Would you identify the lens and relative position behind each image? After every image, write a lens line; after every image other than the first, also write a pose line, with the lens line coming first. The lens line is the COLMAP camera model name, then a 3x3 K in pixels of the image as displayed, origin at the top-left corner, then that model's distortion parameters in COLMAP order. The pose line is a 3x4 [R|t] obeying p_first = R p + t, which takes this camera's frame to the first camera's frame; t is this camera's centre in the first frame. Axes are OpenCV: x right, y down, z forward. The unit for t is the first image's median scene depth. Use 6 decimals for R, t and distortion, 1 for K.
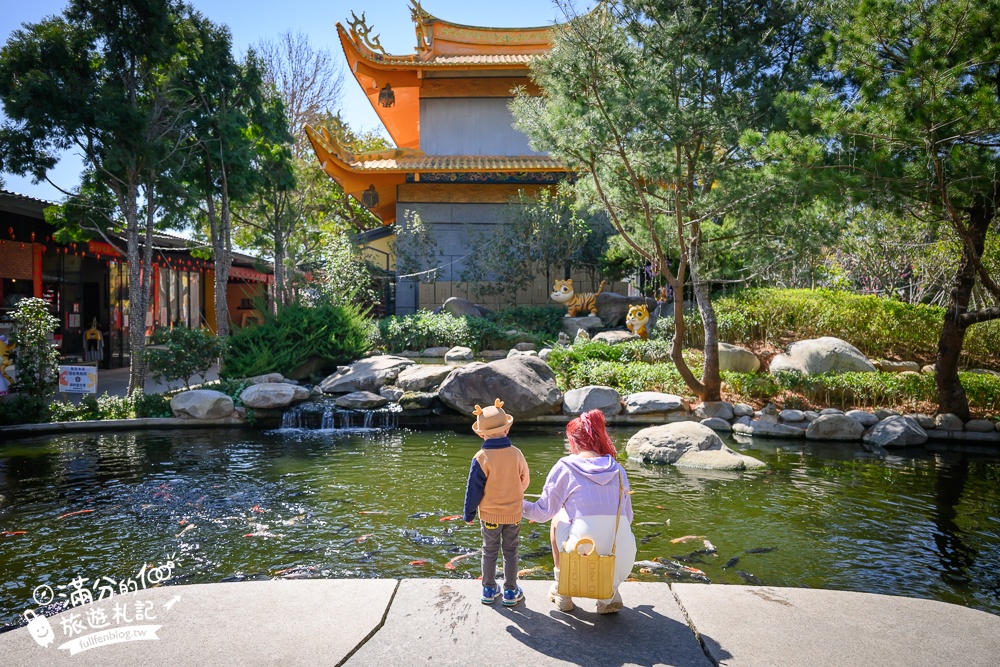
lens RADIAL K [[710.3, 0, 498.2], [0, 710.3, 333.2], [0, 0, 1]] dist [-0.000730, -0.000801]
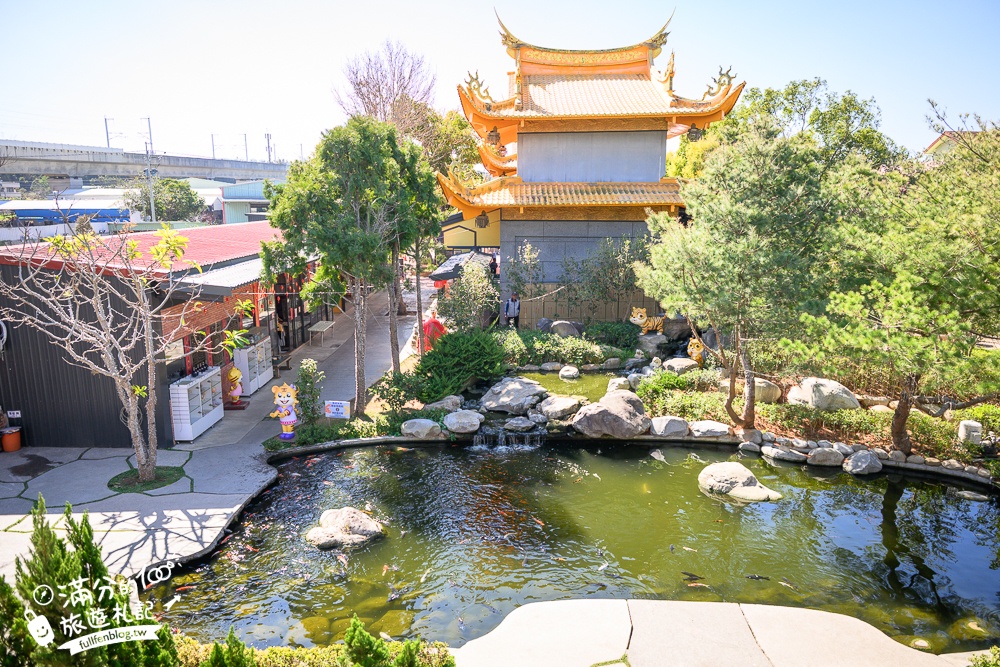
lens RADIAL K [[682.5, 0, 502.5], [0, 682.5, 333.8], [0, 0, 1]] dist [-0.000547, -0.001035]
pose [[0.999623, 0.004519, -0.027073, -0.192692], [0.000334, 0.984279, 0.176623, -0.366602], [0.027445, -0.176565, 0.983906, -0.436243]]
